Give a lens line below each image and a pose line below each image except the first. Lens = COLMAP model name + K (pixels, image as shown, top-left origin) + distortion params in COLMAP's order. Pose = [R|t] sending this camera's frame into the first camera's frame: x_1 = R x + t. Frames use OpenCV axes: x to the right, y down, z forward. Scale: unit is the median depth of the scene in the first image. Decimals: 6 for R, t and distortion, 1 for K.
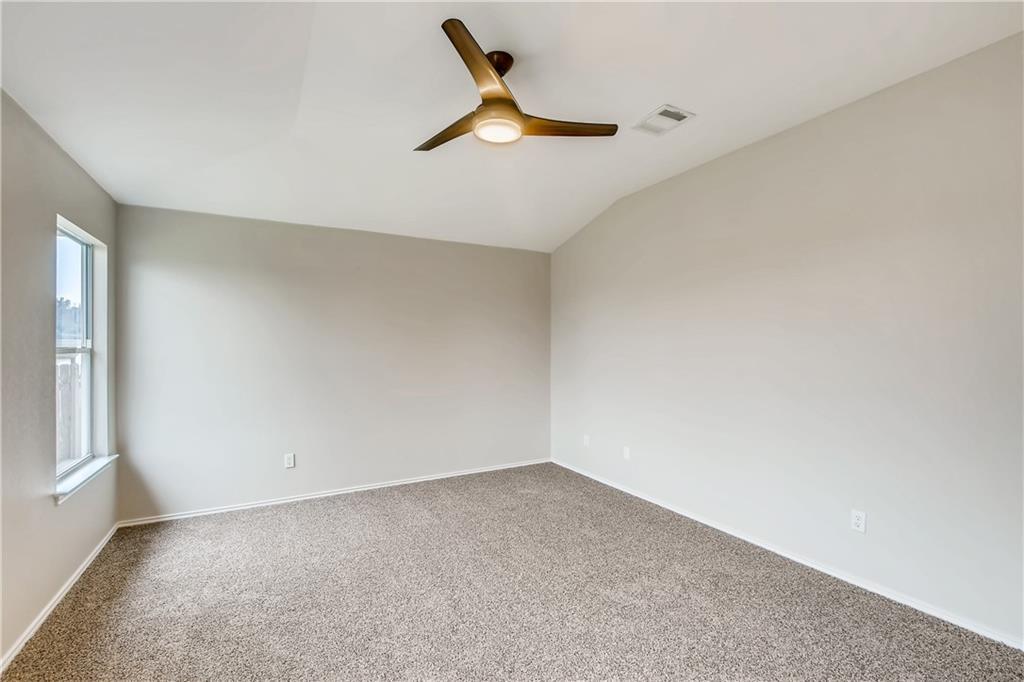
lens RADIAL K [[455.9, 0, 510.9], [0, 455.9, 341.4], [0, 0, 1]] dist [0.010753, 0.000192]
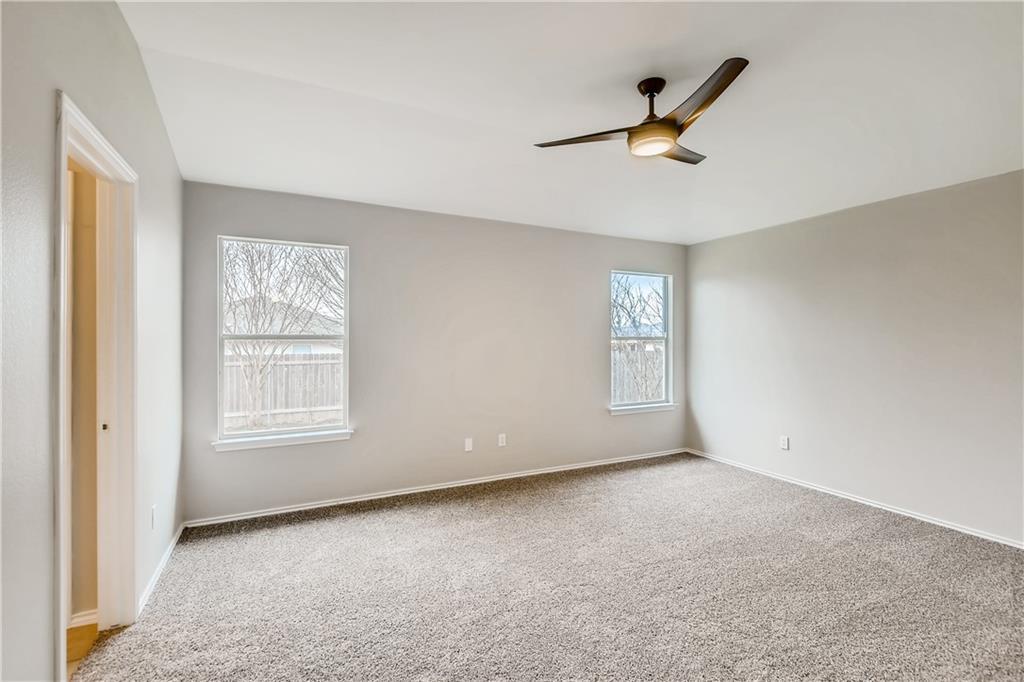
lens RADIAL K [[455.9, 0, 511.4], [0, 455.9, 340.3], [0, 0, 1]] dist [0.010753, 0.000192]
pose [[-0.040951, 0.000762, -0.999161, 0.646637], [-0.000612, 1.000000, 0.000788, 0.020731], [0.999161, 0.000643, -0.040951, 0.422061]]
